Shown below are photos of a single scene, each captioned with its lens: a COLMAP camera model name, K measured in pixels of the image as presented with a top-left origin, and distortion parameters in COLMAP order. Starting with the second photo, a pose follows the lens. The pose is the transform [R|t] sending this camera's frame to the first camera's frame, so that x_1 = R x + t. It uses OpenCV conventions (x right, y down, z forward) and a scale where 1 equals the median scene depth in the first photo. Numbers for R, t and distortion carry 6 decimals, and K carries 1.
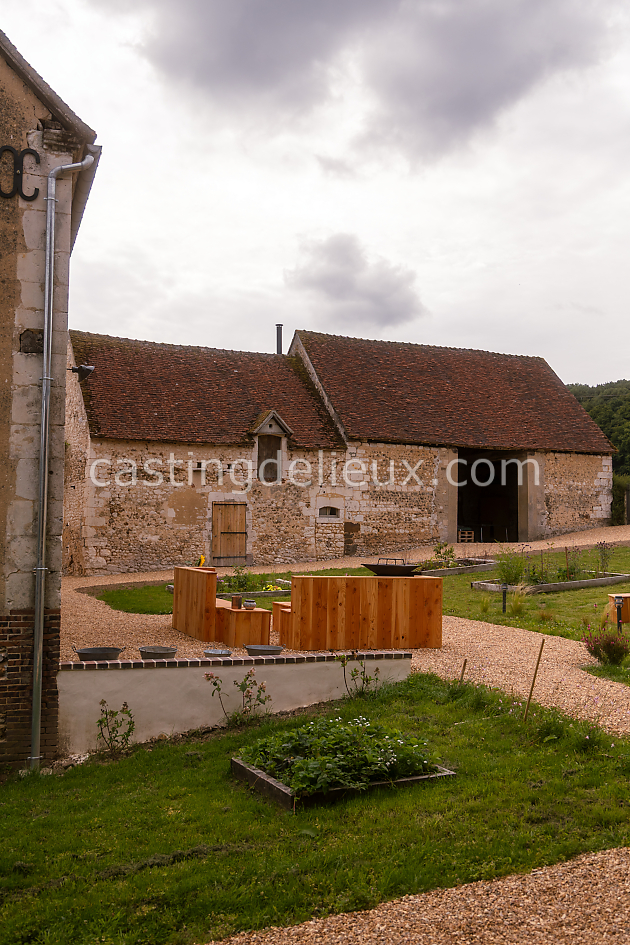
lens RADIAL K [[911.9, 0, 315.3], [0, 911.9, 471.2], [0, 0, 1]] dist [0.007674, 0.000000]
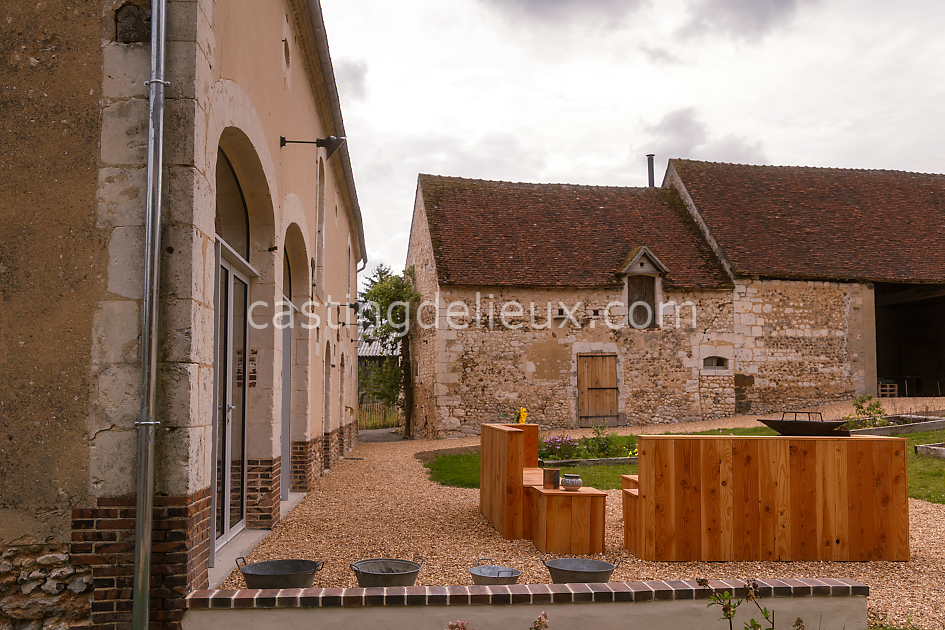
lens RADIAL K [[911.9, 0, 471.0], [0, 911.9, 314.6], [0, 0, 1]] dist [0.007674, 0.000000]
pose [[0.968418, -0.036609, -0.246631, 0.006473], [0.031435, 0.999196, -0.024885, 0.015704], [0.247344, 0.016346, 0.968790, 0.131187]]
